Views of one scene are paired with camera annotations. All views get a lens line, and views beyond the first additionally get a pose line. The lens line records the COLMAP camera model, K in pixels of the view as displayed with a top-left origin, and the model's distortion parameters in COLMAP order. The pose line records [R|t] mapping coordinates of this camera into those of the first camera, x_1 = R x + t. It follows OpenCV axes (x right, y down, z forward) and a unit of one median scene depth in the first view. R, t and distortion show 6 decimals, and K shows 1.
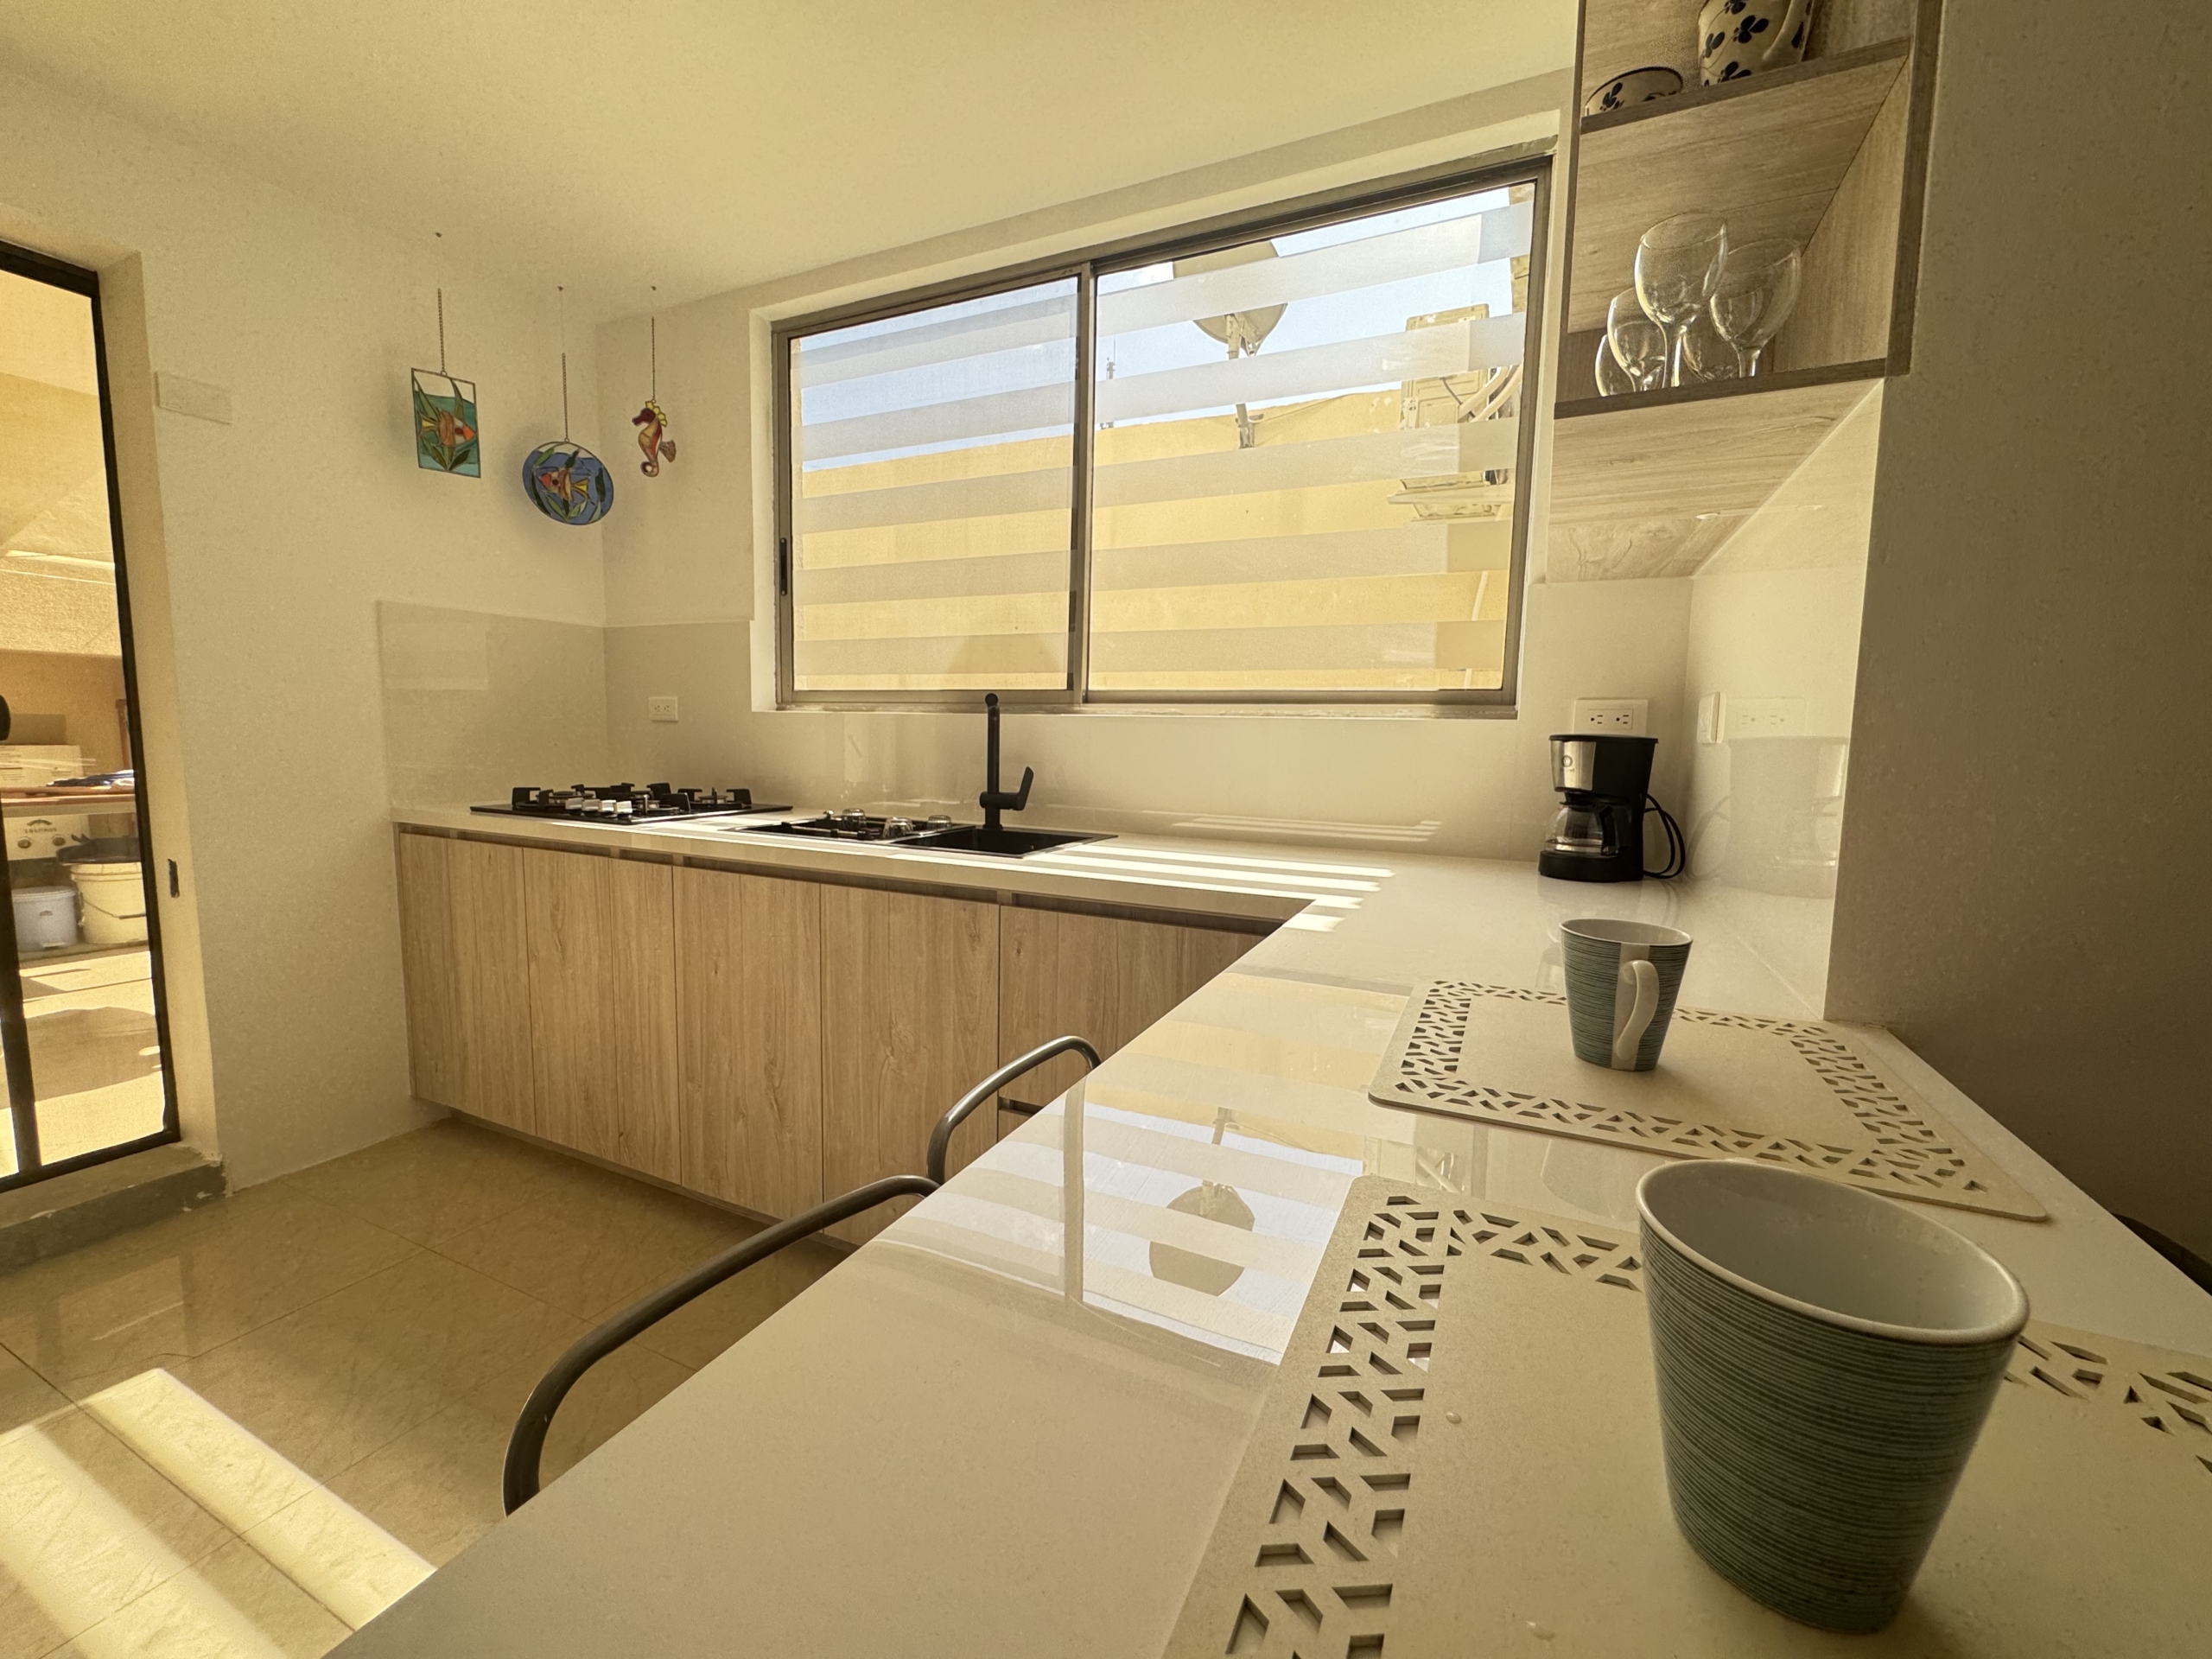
lens RADIAL K [[892.2, 0, 1106.0], [0, 892.2, 829.5], [0, 0, 1]] dist [-0.001987, -0.000136]
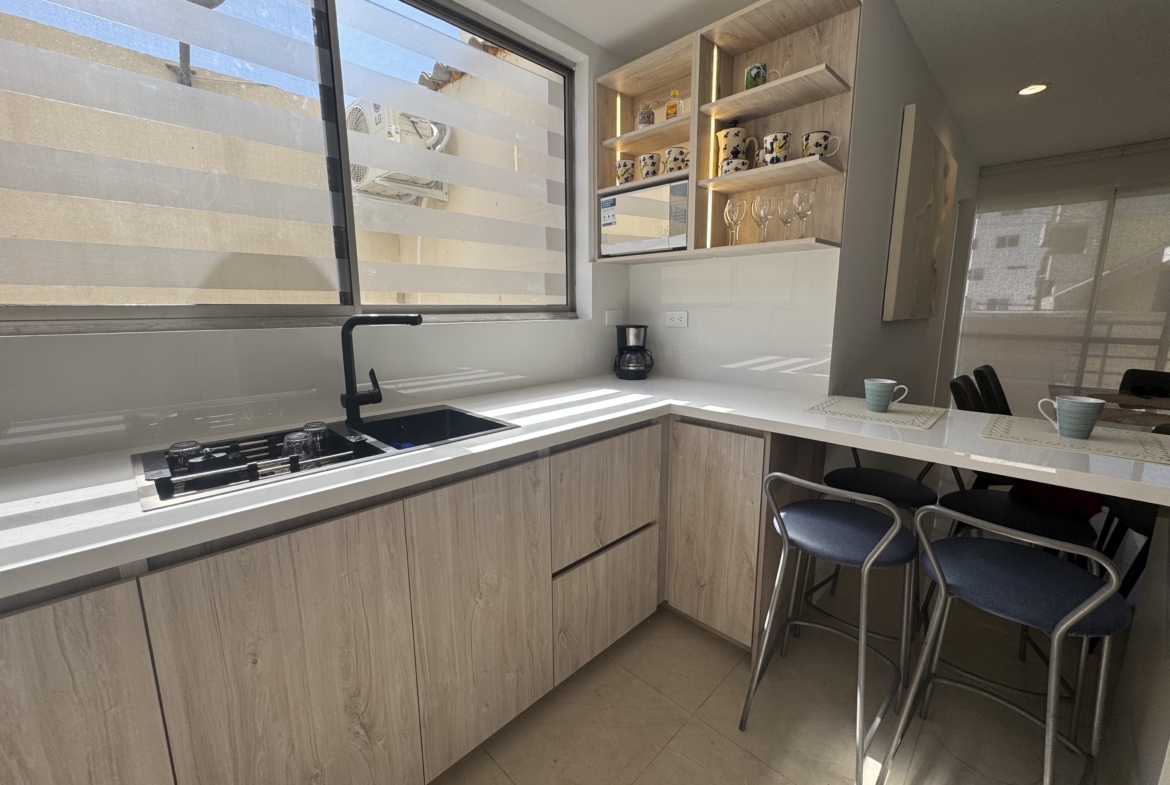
lens RADIAL K [[469.7, 0, 585.0], [0, 469.7, 392.5], [0, 0, 1]] dist [-0.000022, 0.000070]
pose [[0.330378, -0.189227, 0.924685, -0.688190], [0.110865, 0.980695, 0.161078, -0.123829], [-0.937315, 0.049298, 0.344979, 0.538778]]
